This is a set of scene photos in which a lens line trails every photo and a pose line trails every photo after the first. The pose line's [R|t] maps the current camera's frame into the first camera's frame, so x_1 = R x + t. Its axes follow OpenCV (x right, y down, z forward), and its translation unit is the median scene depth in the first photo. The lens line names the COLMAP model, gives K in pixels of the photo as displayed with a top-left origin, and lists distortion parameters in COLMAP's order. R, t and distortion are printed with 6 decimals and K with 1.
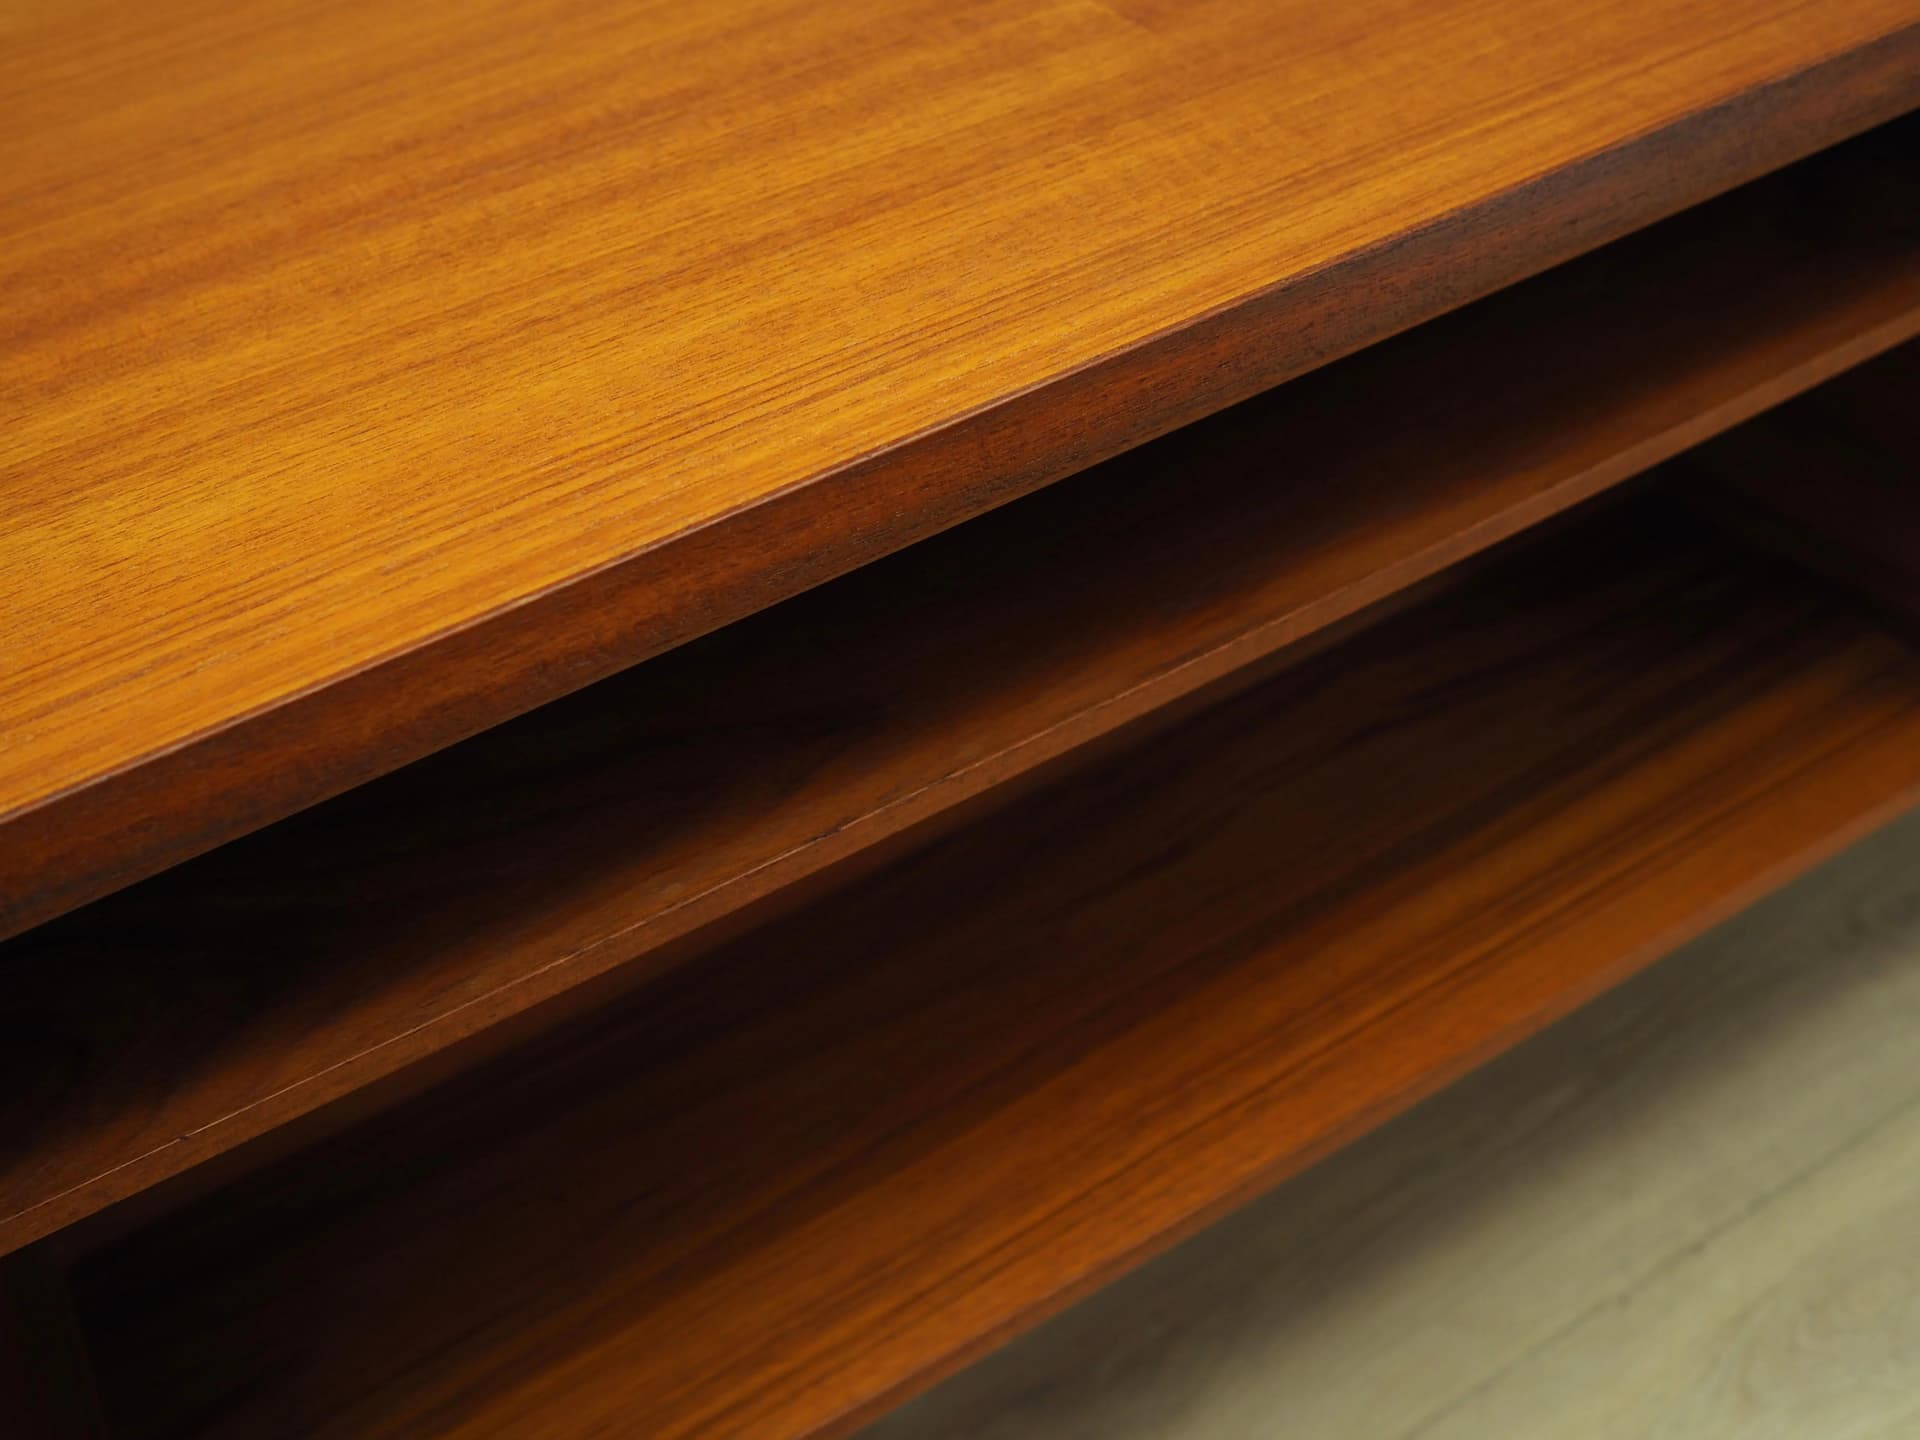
lens RADIAL K [[1984.6, 0, 956.0], [0, 1984.6, 713.5], [0, 0, 1]] dist [-0.037543, 0.000000]
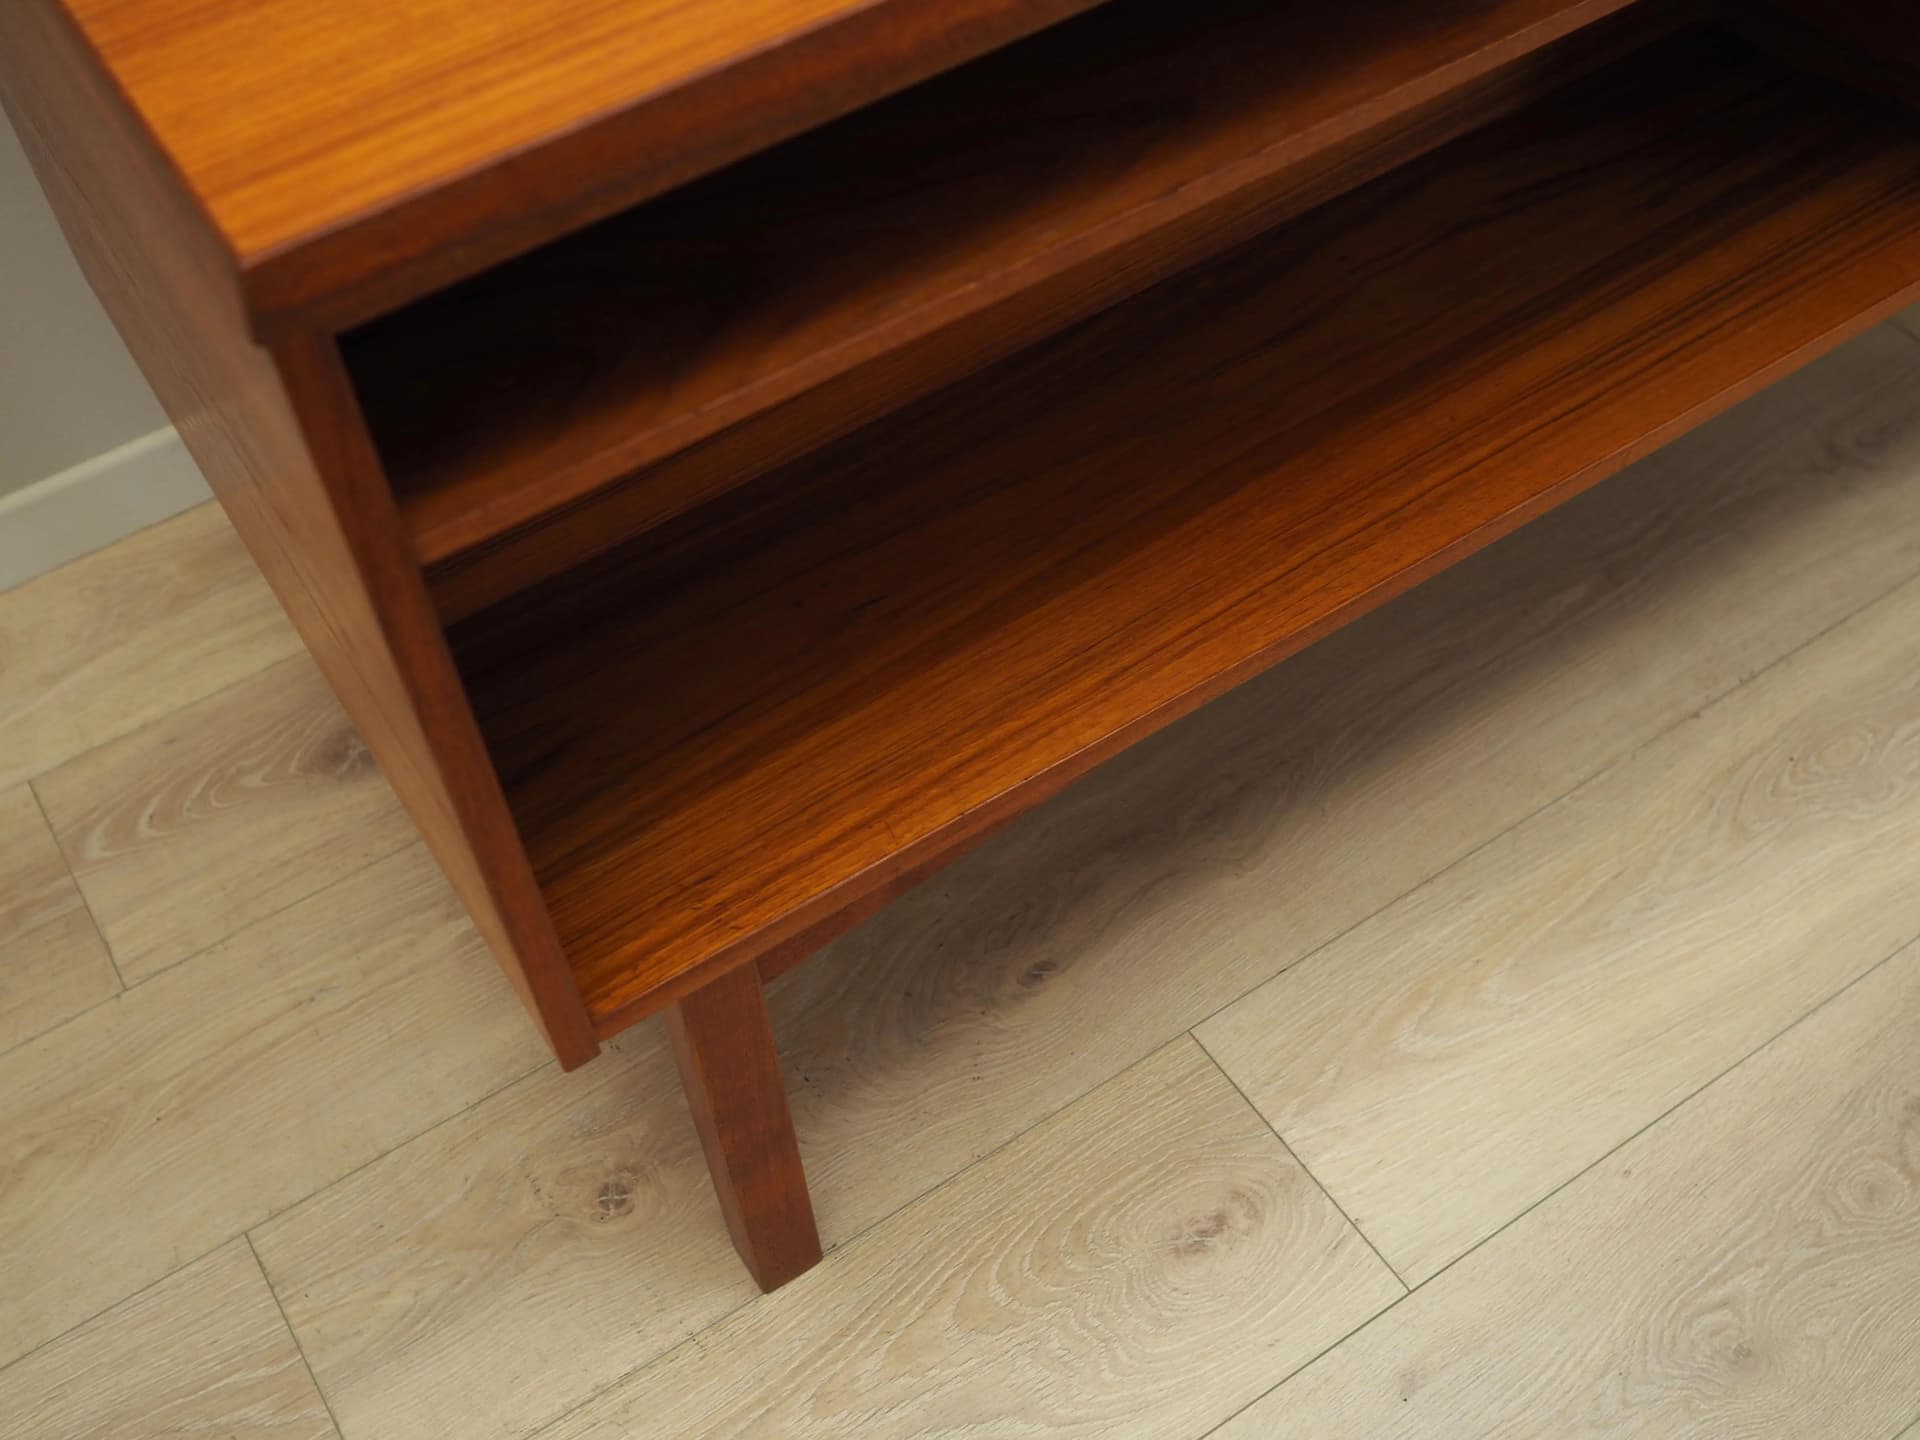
lens RADIAL K [[1984.6, 0, 962.9], [0, 1984.6, 727.1], [0, 0, 1]] dist [-0.037543, 0.000000]
pose [[0.998291, -0.009609, 0.057643, -0.180824], [-0.000846, 0.983908, 0.178674, 0.113739], [-0.058433, -0.178418, 0.982218, -0.166756]]
